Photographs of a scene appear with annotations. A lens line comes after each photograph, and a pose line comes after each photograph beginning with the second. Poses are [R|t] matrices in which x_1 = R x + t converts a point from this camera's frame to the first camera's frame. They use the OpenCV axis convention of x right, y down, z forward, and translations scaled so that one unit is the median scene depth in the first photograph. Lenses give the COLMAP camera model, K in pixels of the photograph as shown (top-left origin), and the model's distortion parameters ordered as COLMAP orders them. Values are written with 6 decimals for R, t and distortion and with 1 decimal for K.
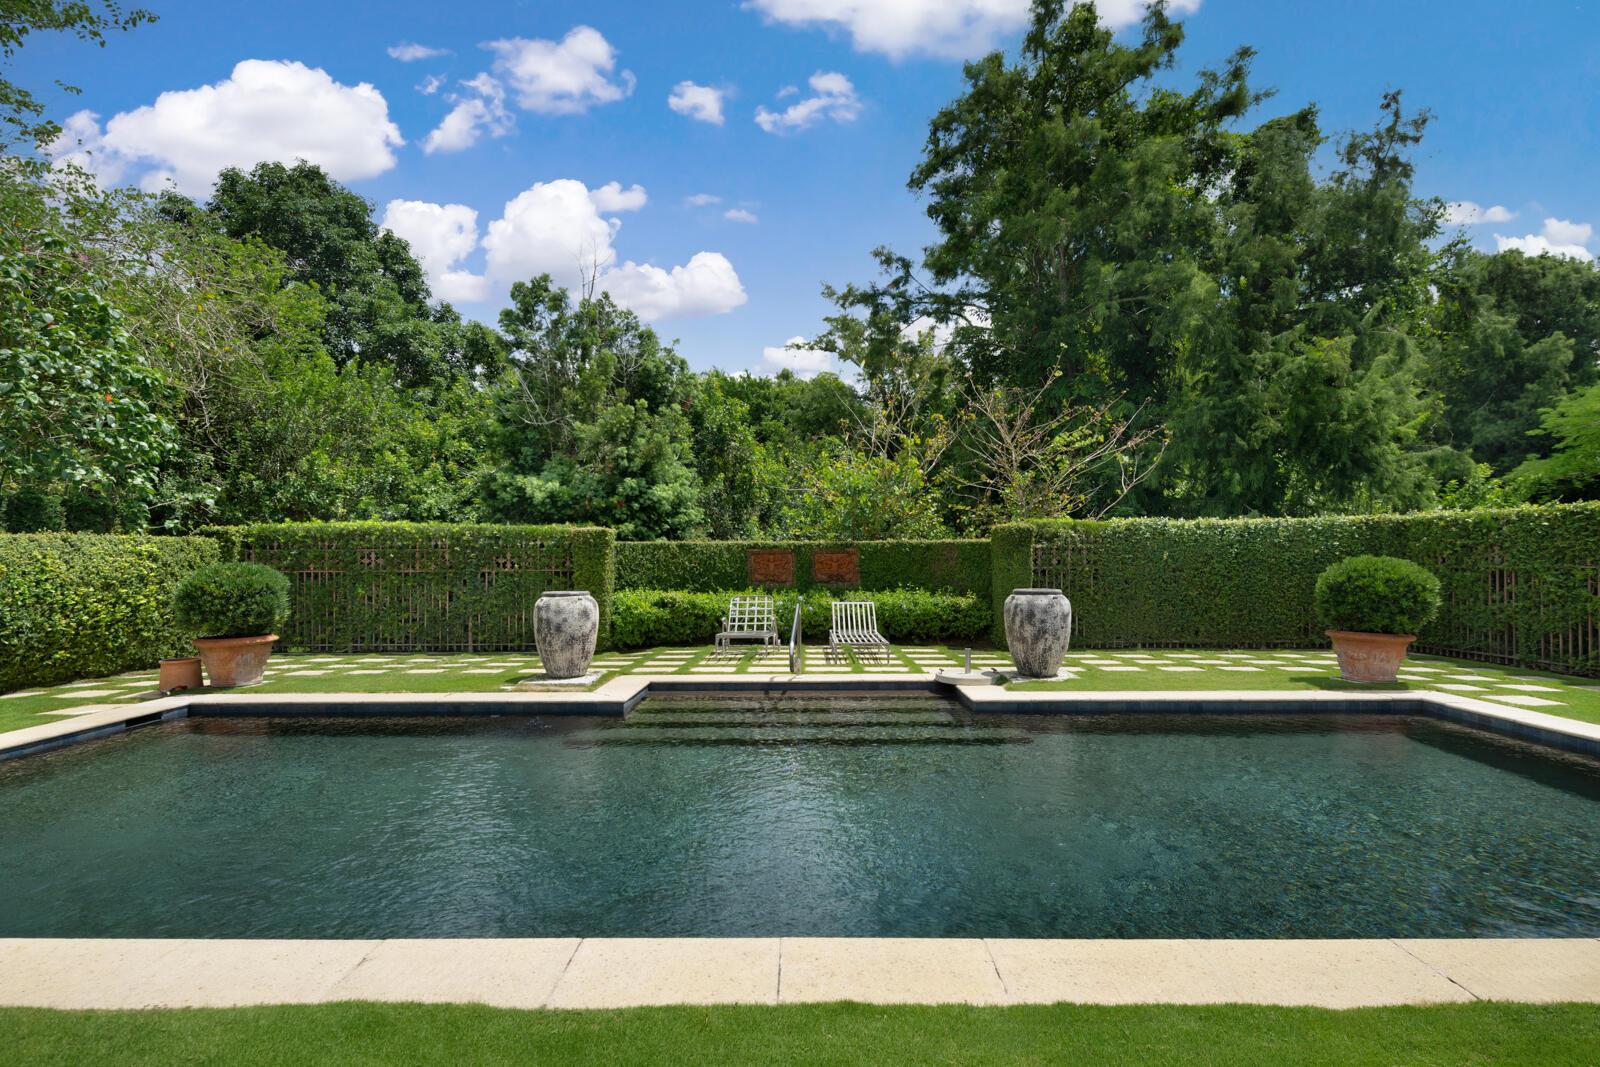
lens RADIAL K [[760.9, 0, 805.1], [0, 760.9, 540.5], [0, 0, 1]] dist [-0.001541, -0.000272]
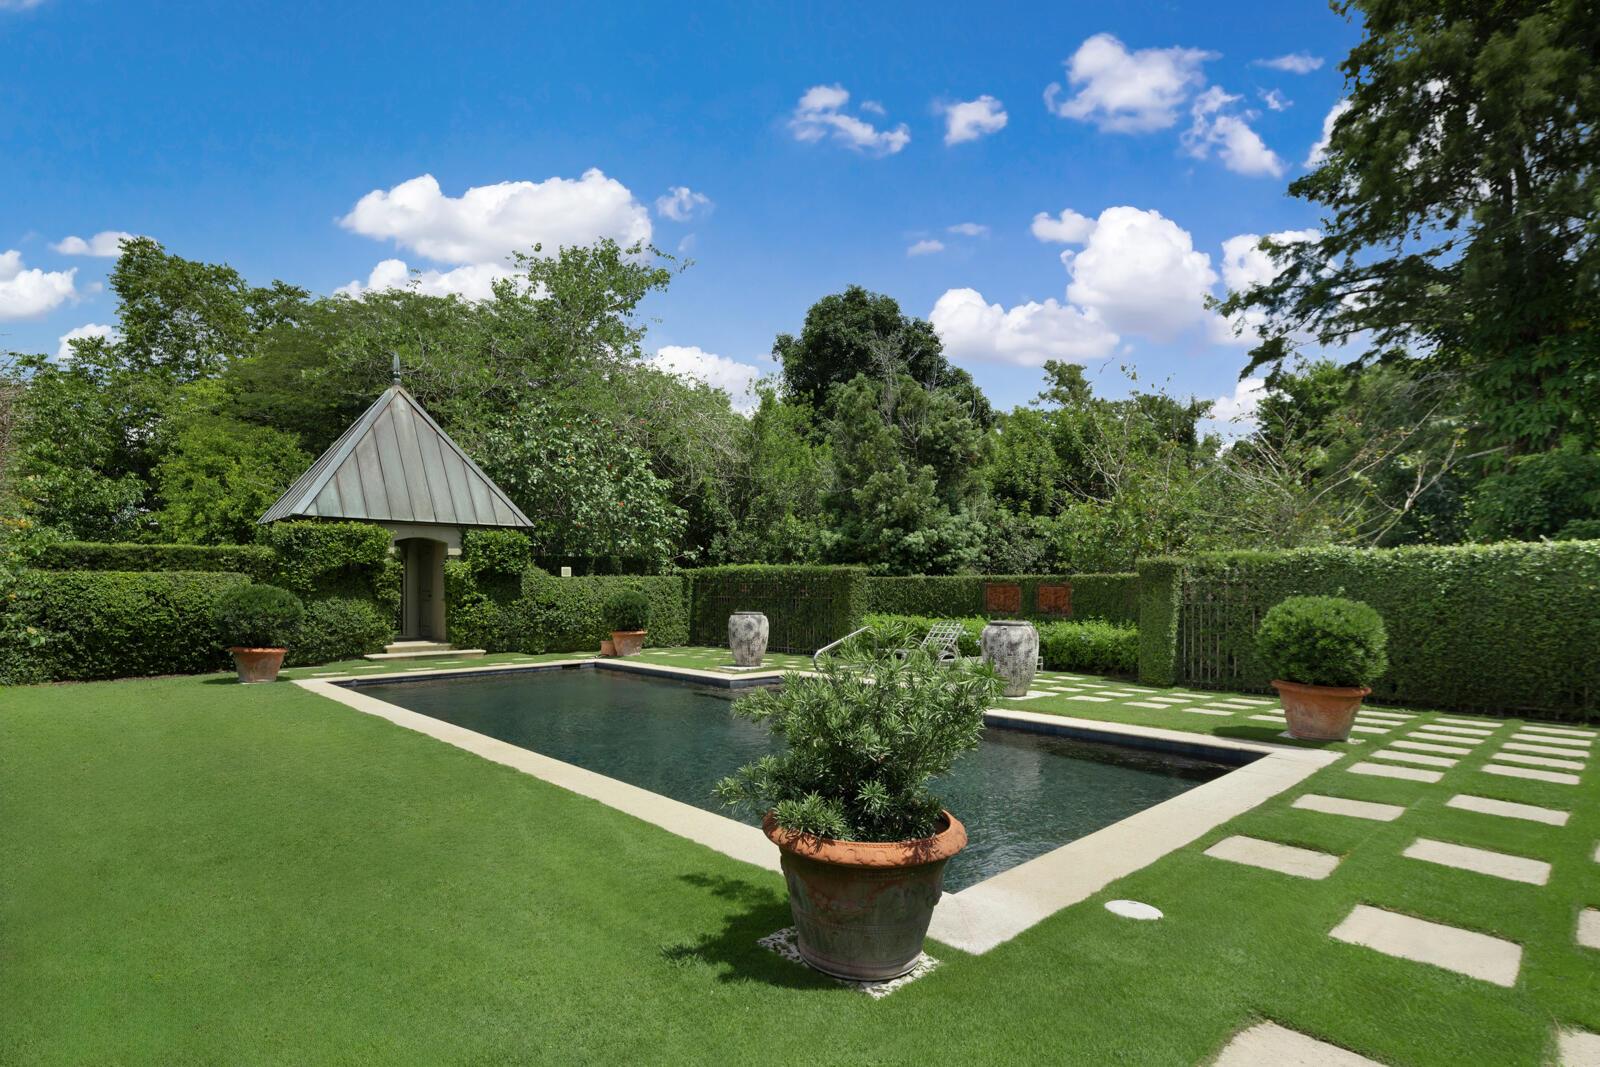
lens RADIAL K [[780.3, 0, 805.9], [0, 780.3, 575.7], [0, 0, 1]] dist [-0.013137, -0.001671]
pose [[0.700509, -0.005684, -0.713621, 0.664381], [0.013786, 0.999889, 0.005569, -0.011093], [0.713510, -0.013739, 0.700510, -0.031793]]
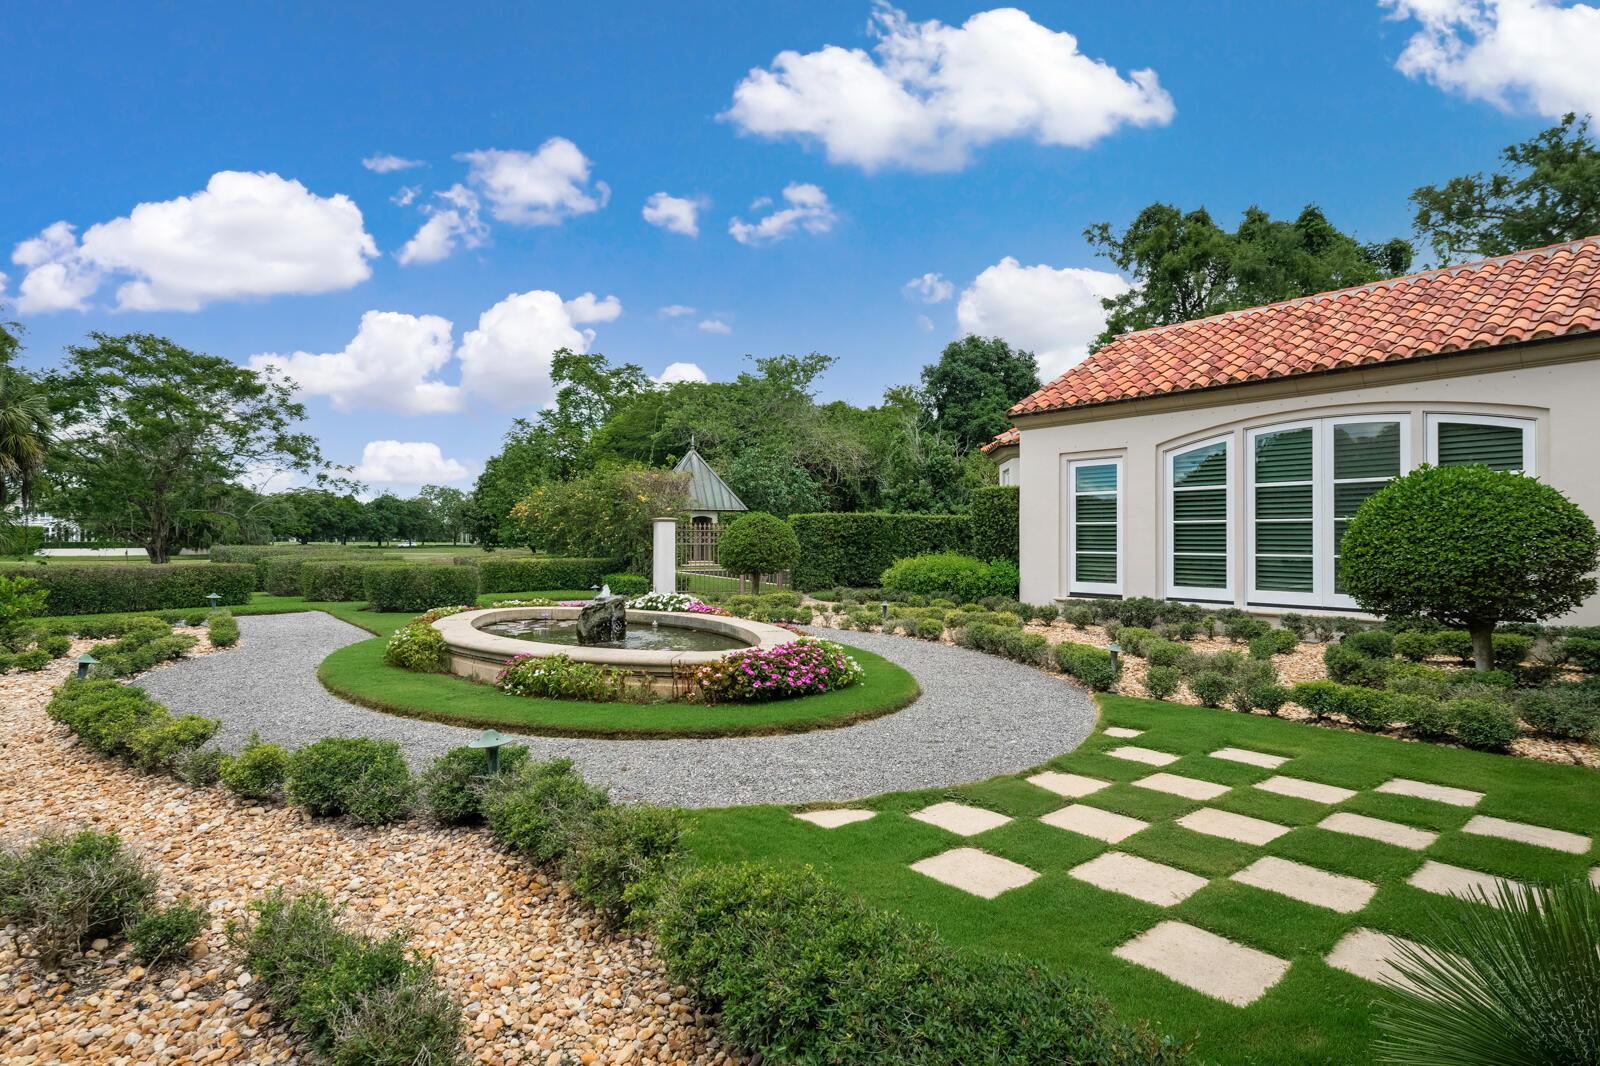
lens RADIAL K [[760.9, 0, 805.1], [0, 760.9, 540.0], [0, 0, 1]] dist [-0.001541, -0.000272]
pose [[0.434205, 0.003705, -0.900807, 2.297389], [0.017155, 0.999776, 0.012381, -0.010372], [0.900651, -0.020829, 0.434044, -0.563159]]
